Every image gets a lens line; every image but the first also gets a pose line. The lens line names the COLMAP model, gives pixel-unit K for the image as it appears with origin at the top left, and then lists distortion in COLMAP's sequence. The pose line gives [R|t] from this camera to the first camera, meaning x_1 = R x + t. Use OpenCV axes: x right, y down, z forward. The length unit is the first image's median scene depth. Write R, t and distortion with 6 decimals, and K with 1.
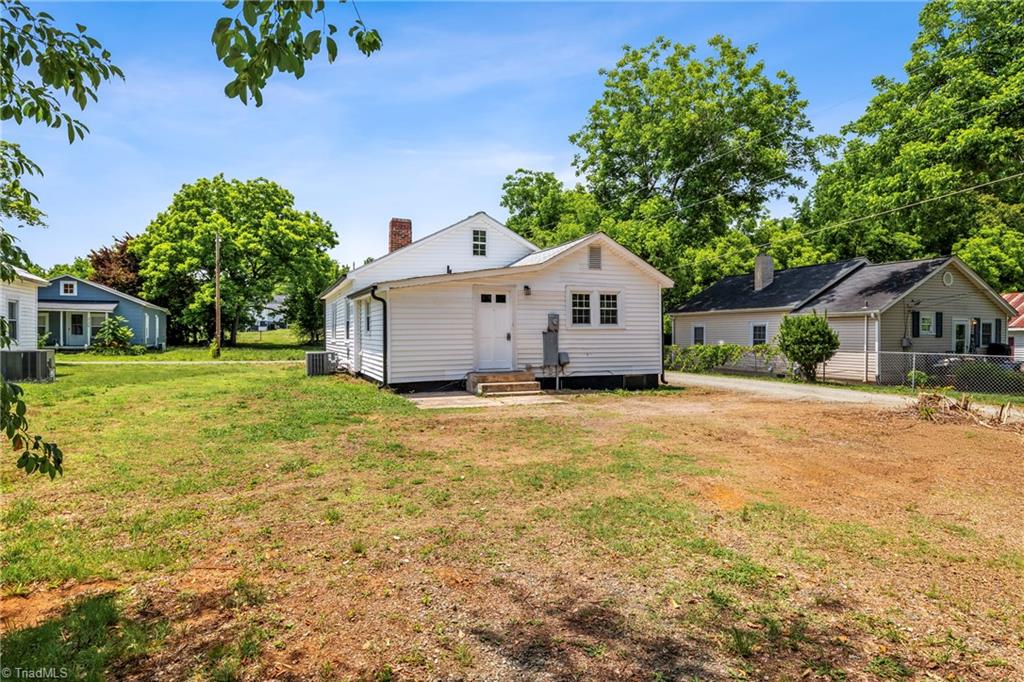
lens RADIAL K [[588.6, 0, 511.7], [0, 588.6, 338.8], [0, 0, 1]] dist [-0.000297, 0.000817]
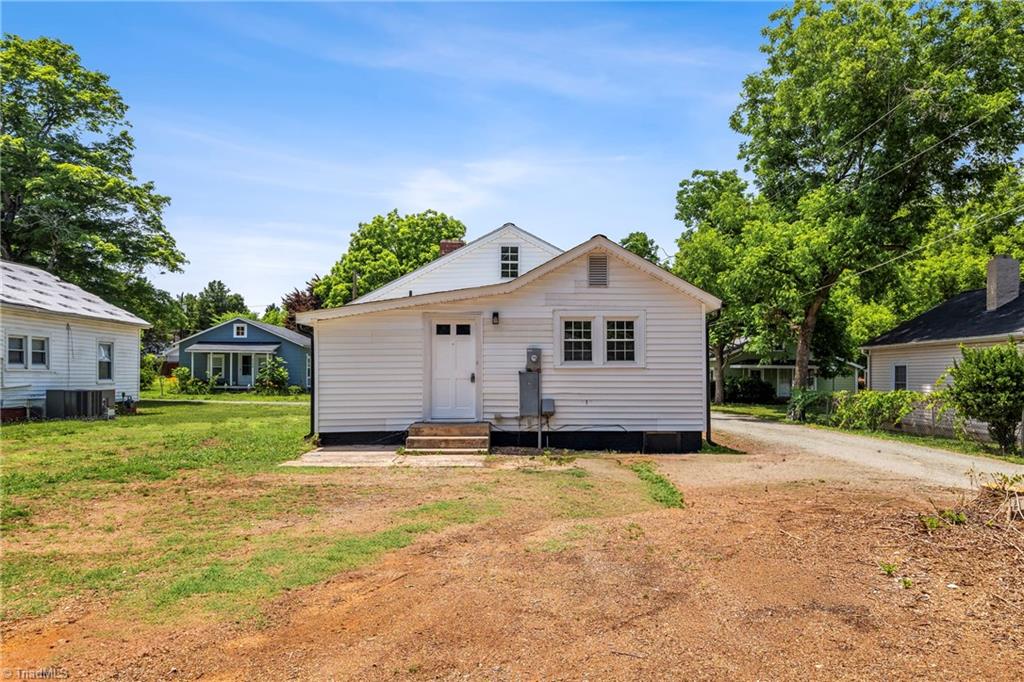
lens RADIAL K [[669.5, 0, 509.7], [0, 669.5, 369.6], [0, 0, 1]] dist [0.001394, 0.005117]
pose [[0.933396, -0.001314, -0.358845, 0.332978], [-0.004607, 0.999867, -0.015644, -0.000783], [0.358818, 0.016255, 0.933266, 0.172686]]
